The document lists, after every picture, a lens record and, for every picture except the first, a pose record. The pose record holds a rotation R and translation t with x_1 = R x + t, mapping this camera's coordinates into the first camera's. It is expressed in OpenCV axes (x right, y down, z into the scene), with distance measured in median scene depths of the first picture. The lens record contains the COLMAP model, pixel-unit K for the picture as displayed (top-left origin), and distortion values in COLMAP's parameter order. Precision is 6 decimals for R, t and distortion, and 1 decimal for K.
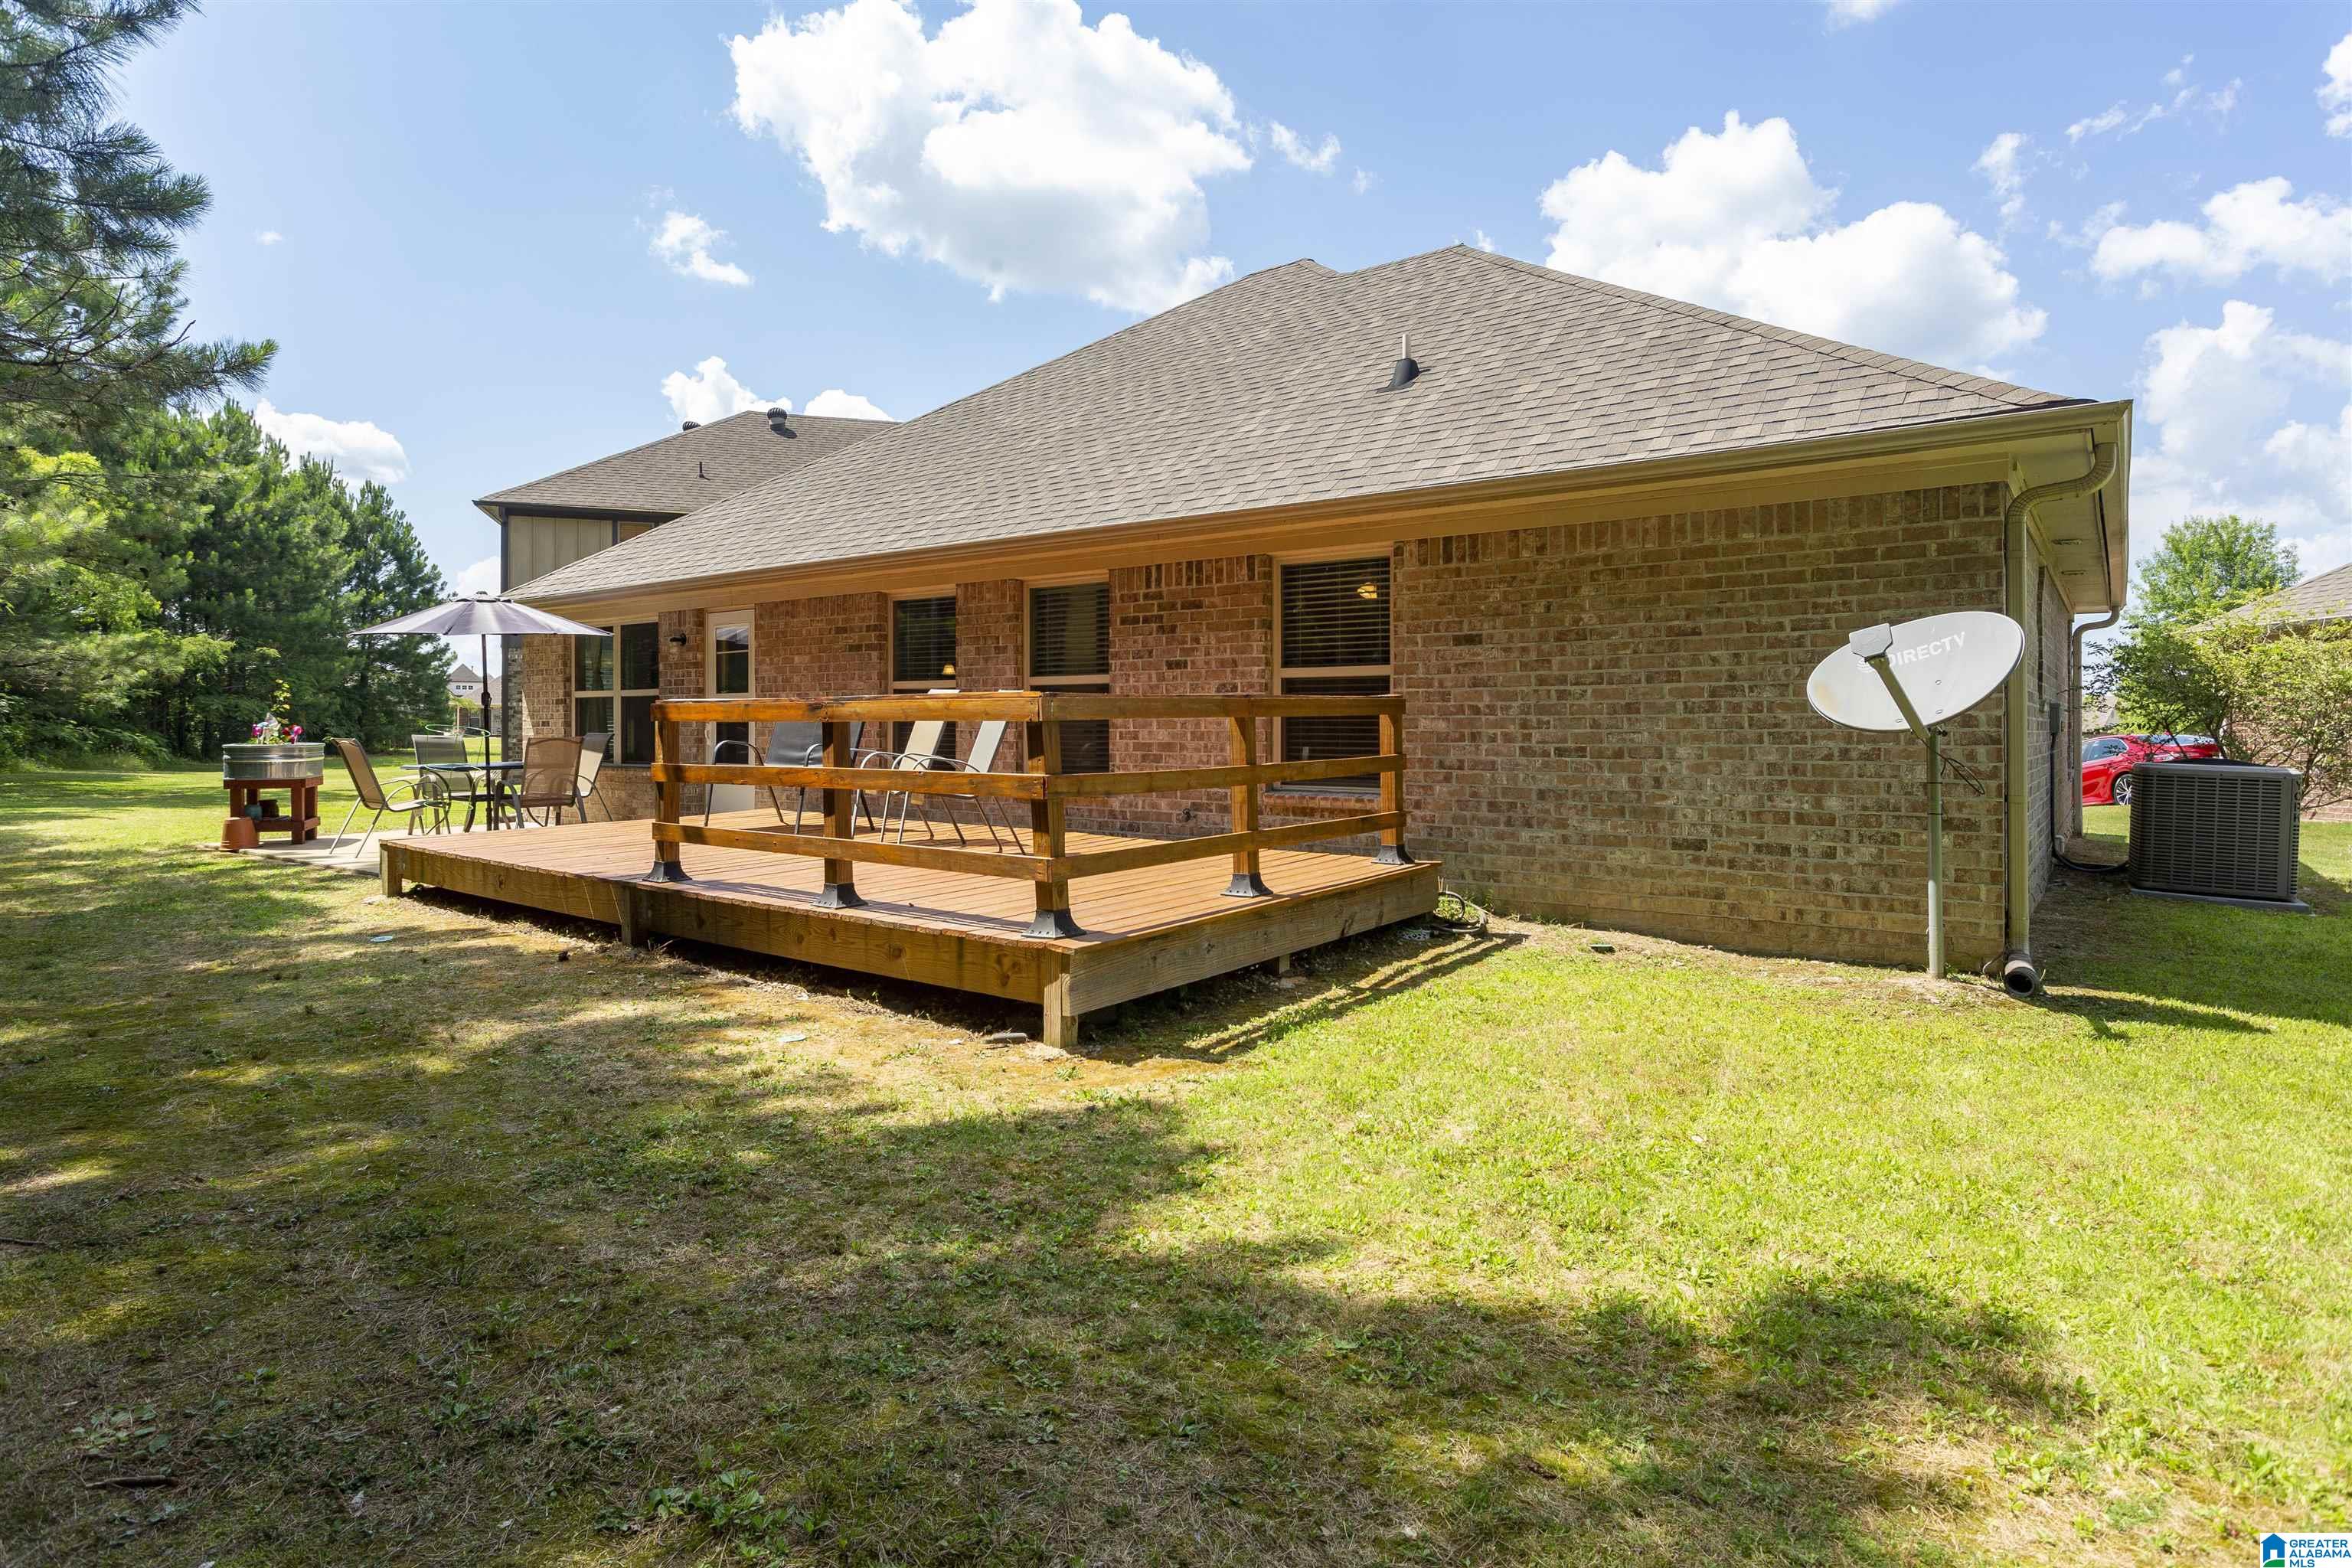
lens RADIAL K [[1269.1, 0, 1179.6], [0, 1269.1, 721.2], [0, 0, 1]] dist [0.001159, 0.001470]
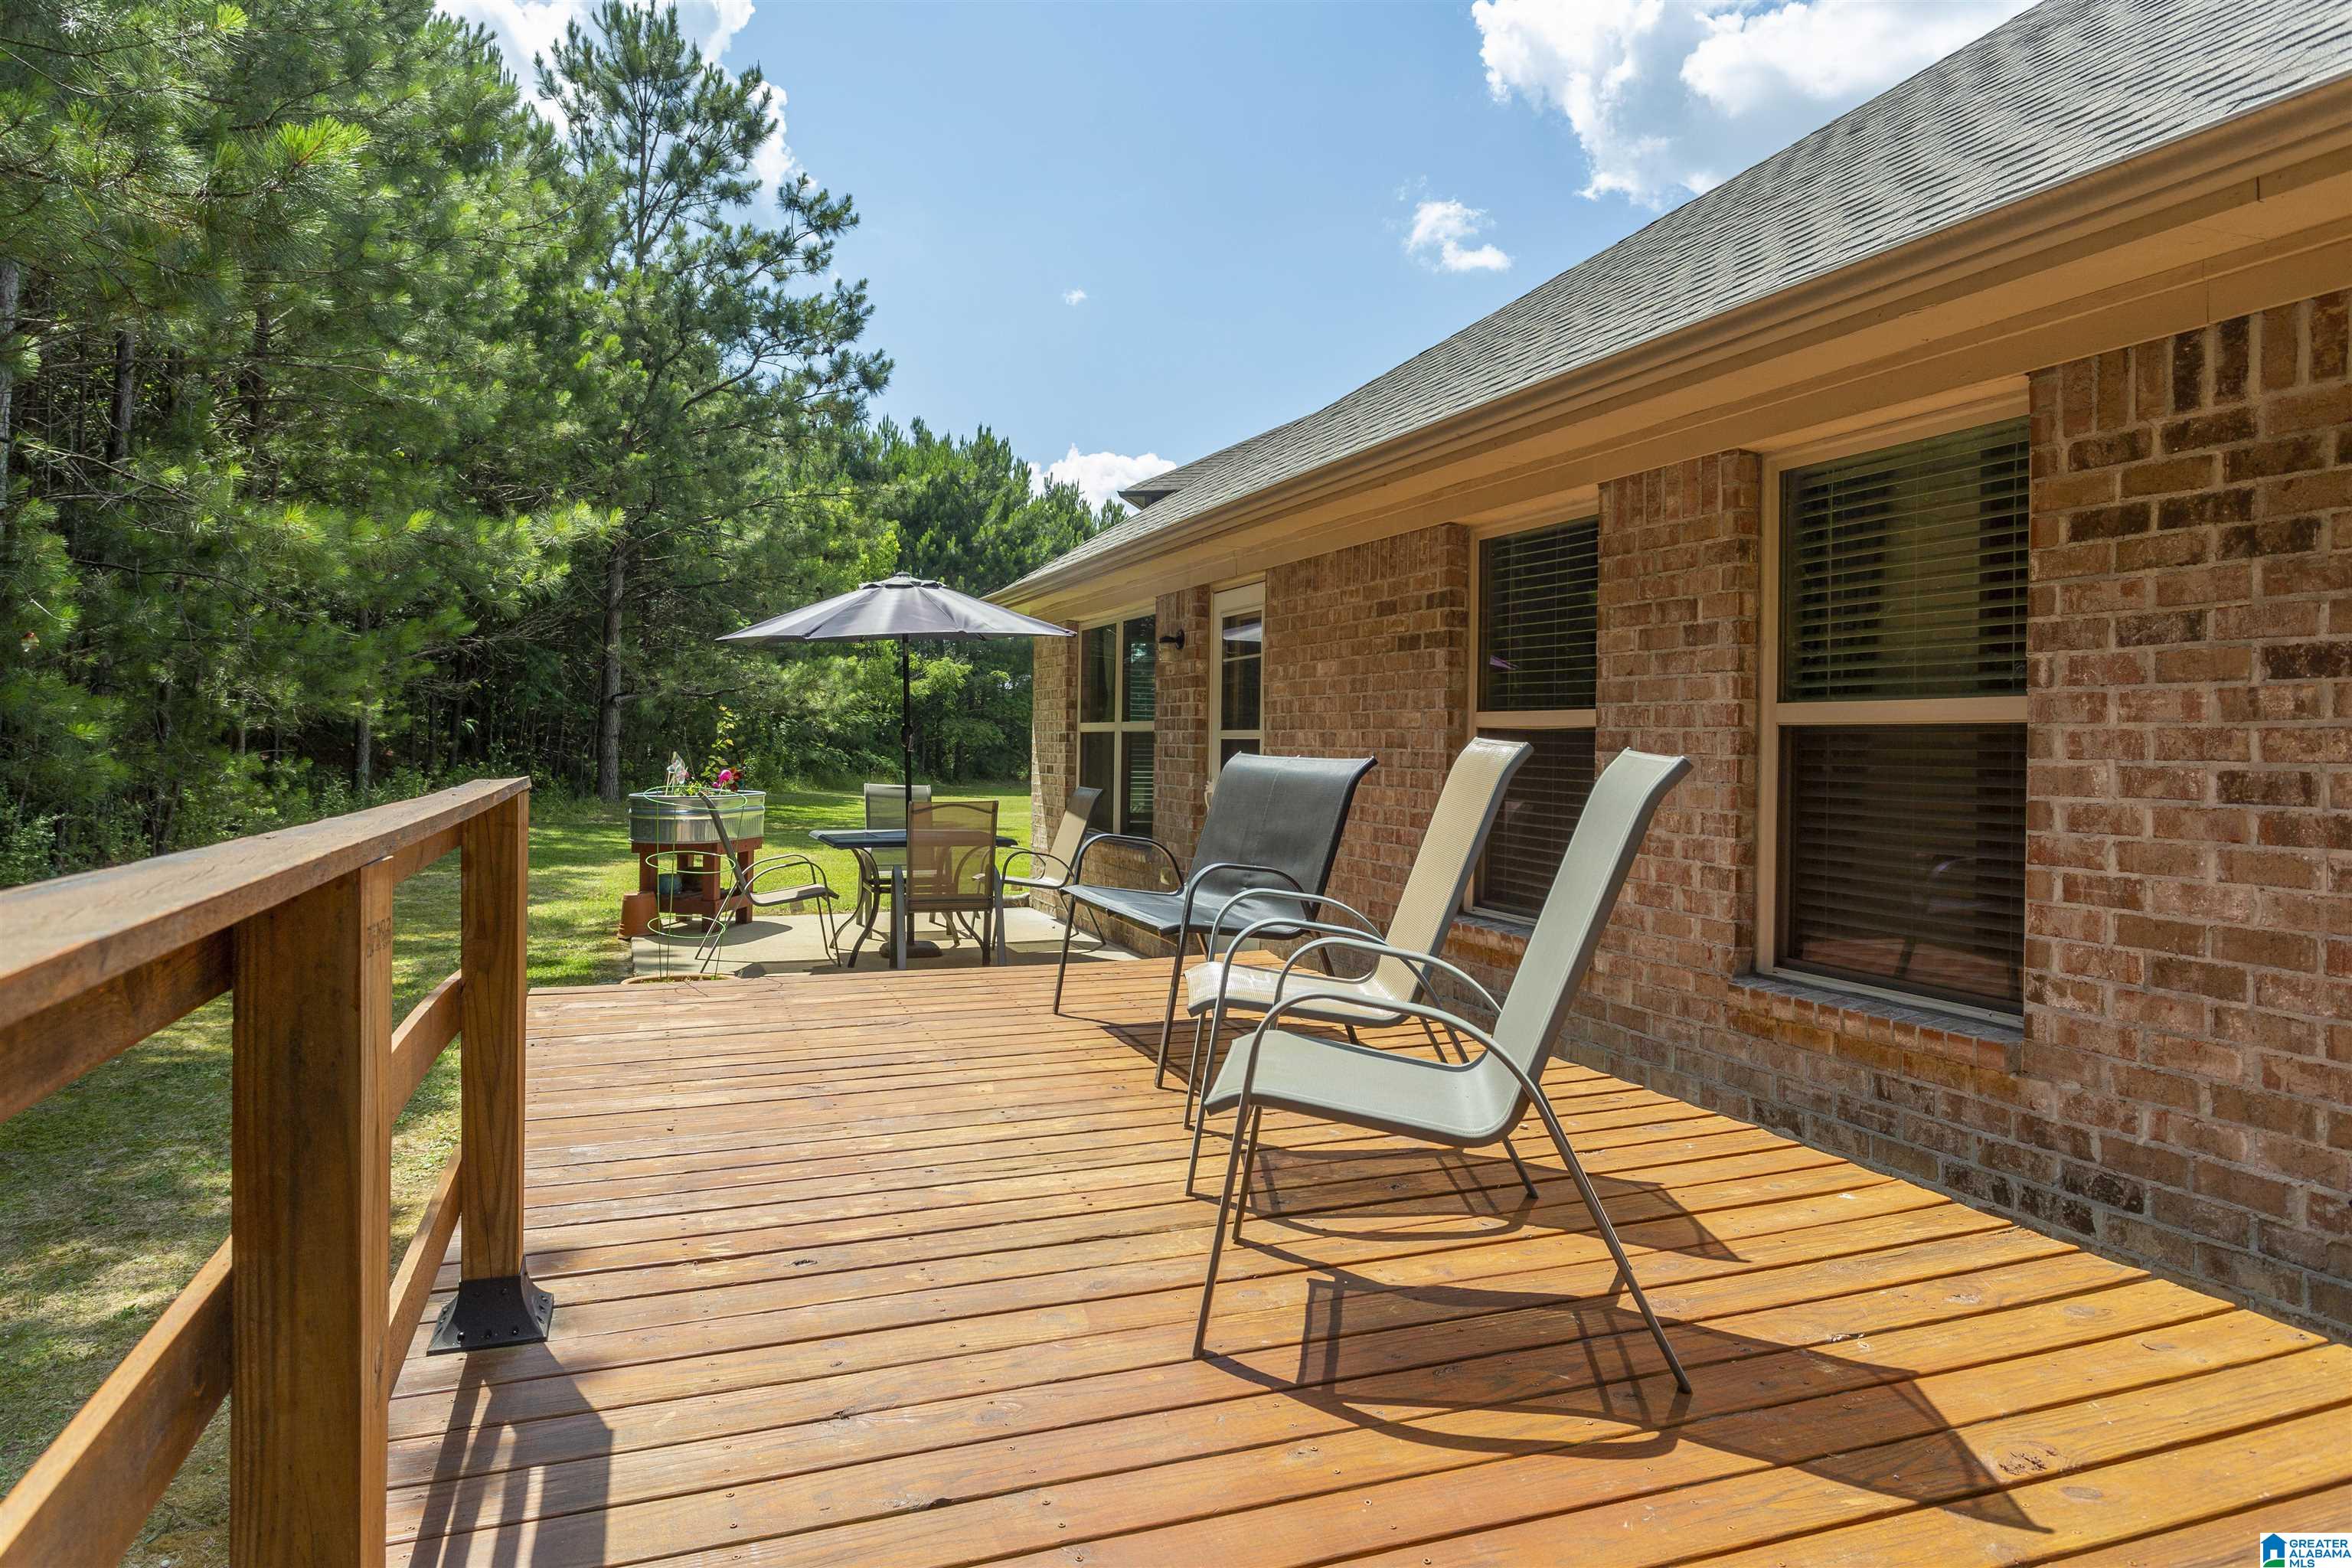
lens RADIAL K [[1445.8, 0, 1139.6], [0, 1445.8, 721.6], [0, 0, 1]] dist [-0.006032, 0.003415]
pose [[0.835452, 0.006037, -0.549531, -0.038601], [-0.016205, 0.999775, -0.013652, -0.019523], [0.549325, 0.020311, 0.835362, 0.514197]]
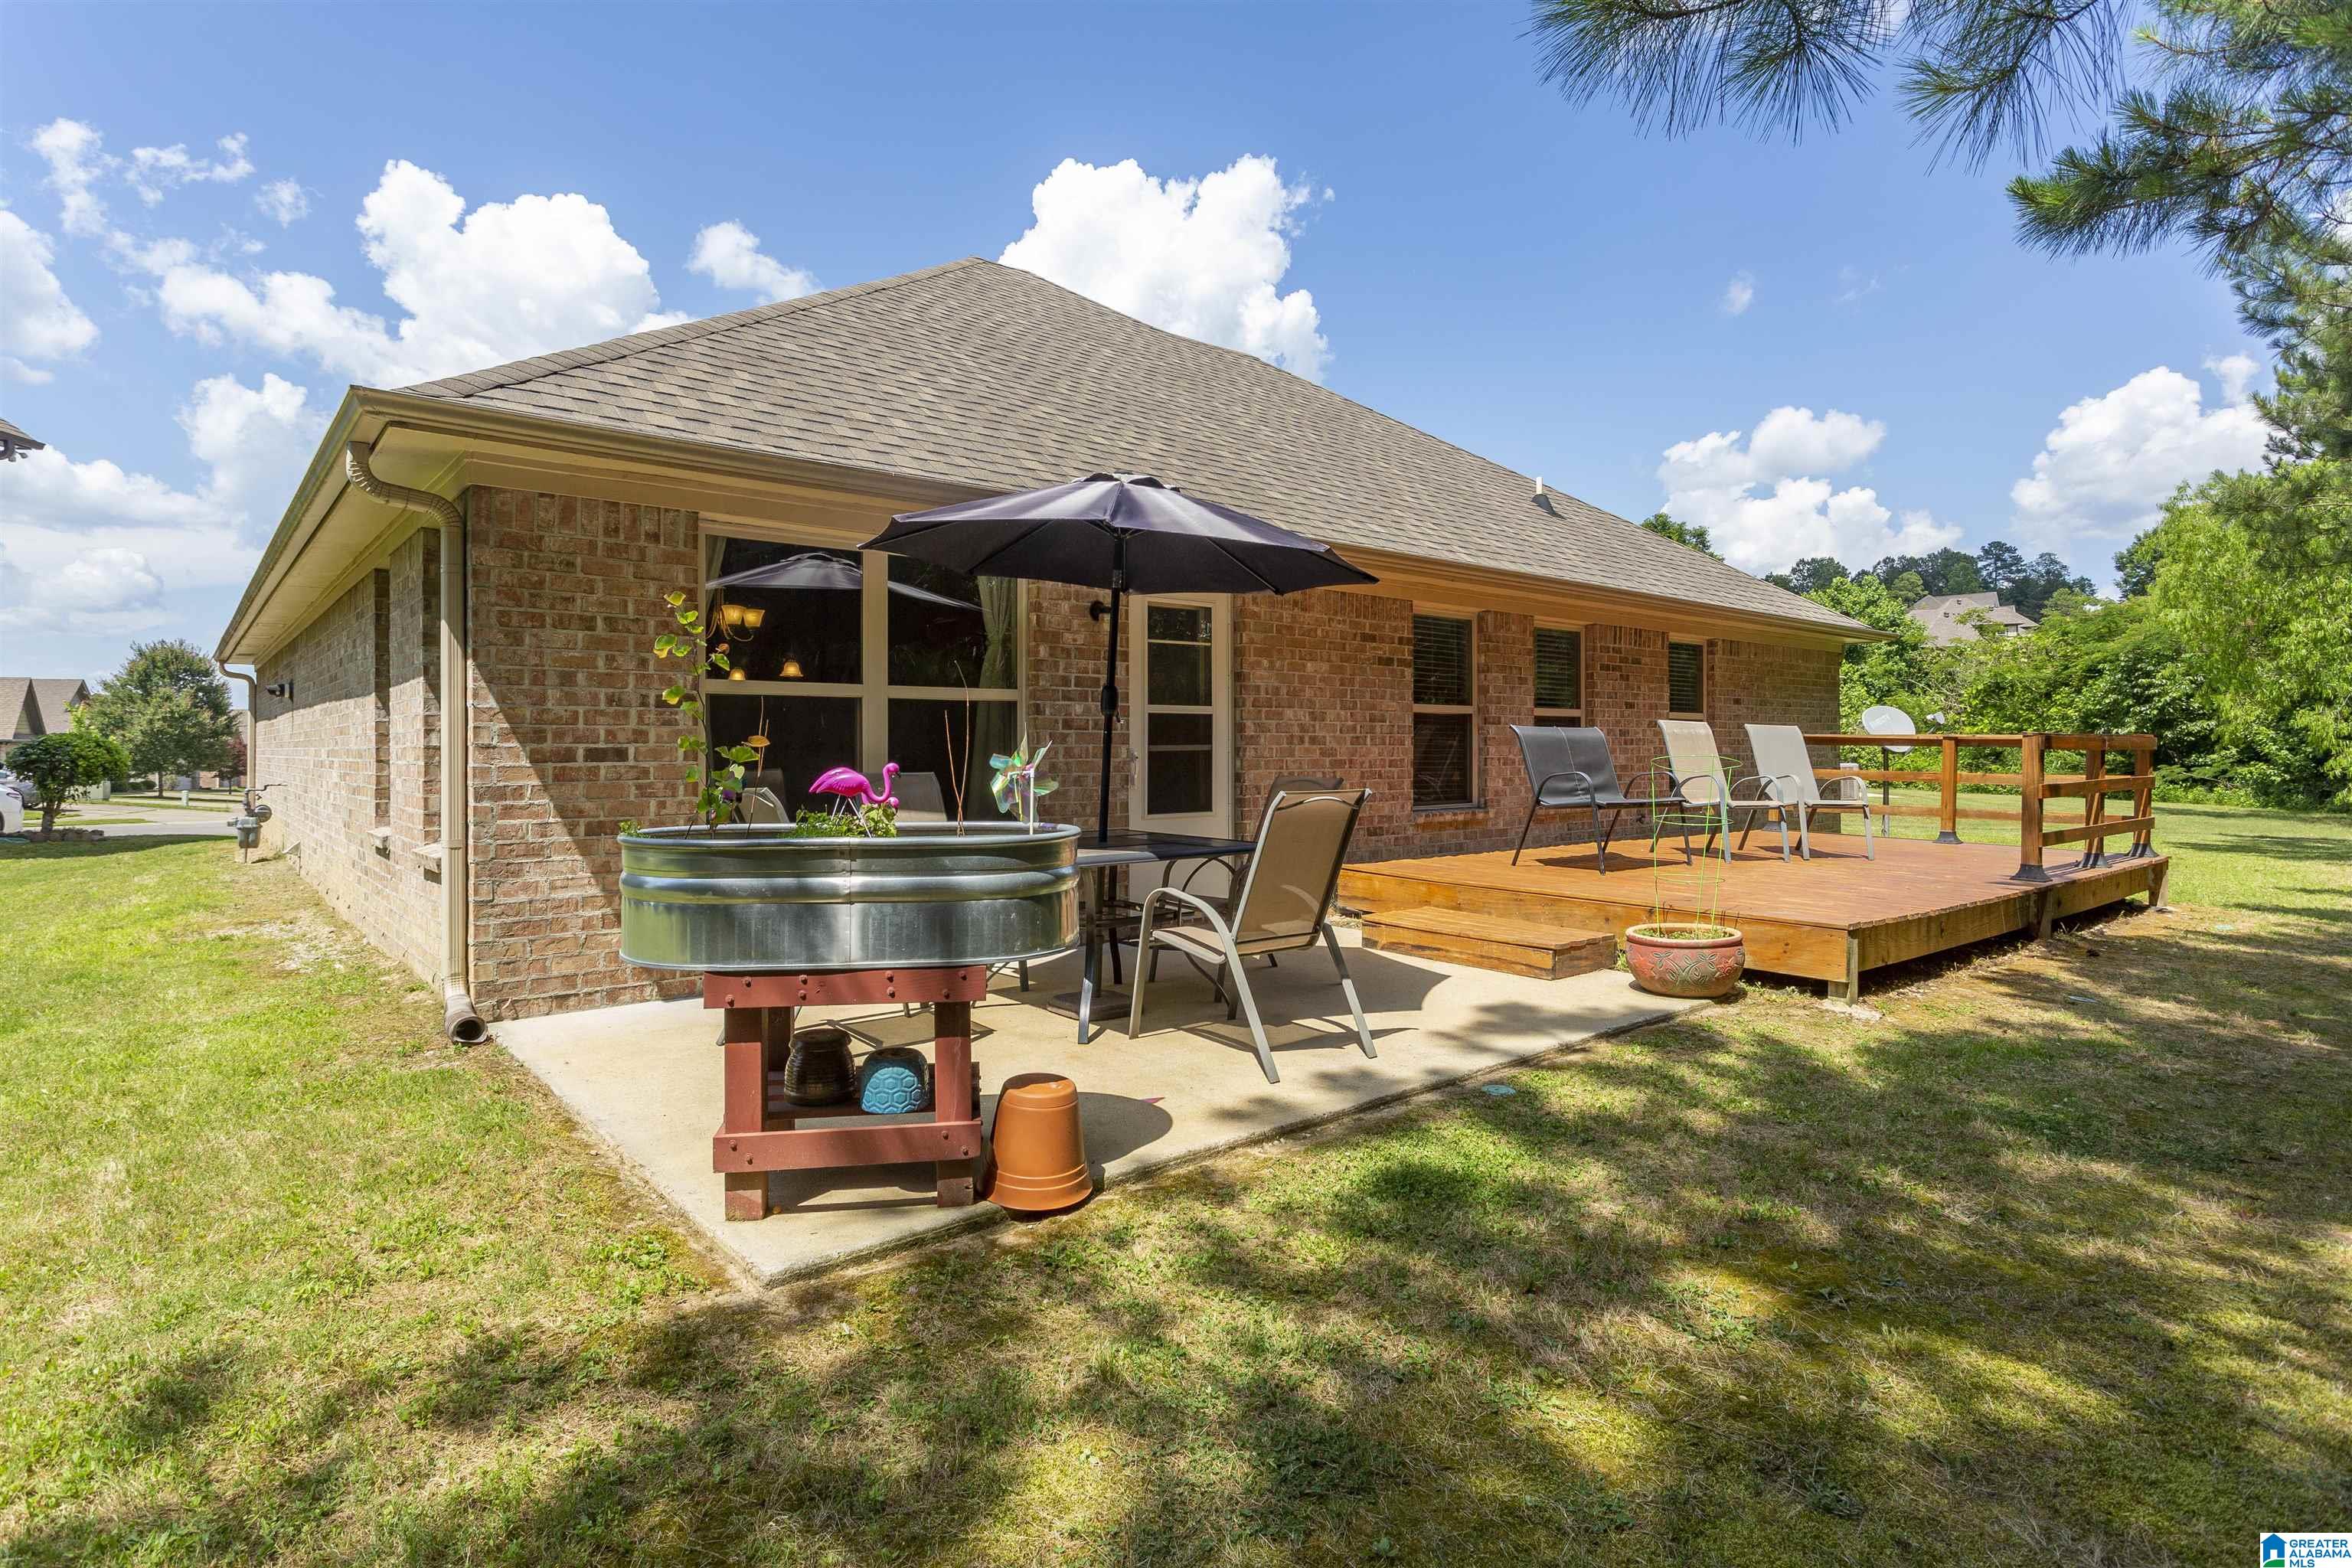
lens RADIAL K [[1216.0, 0, 1147.5], [0, 1216.0, 736.0], [0, 0, 1]] dist [-0.006483, 0.000818]
pose [[0.224570, 0.010708, 0.974399, -1.159056], [0.000713, 0.999938, -0.011153, 0.000727], [-0.974458, 0.003200, 0.224548, 1.046258]]
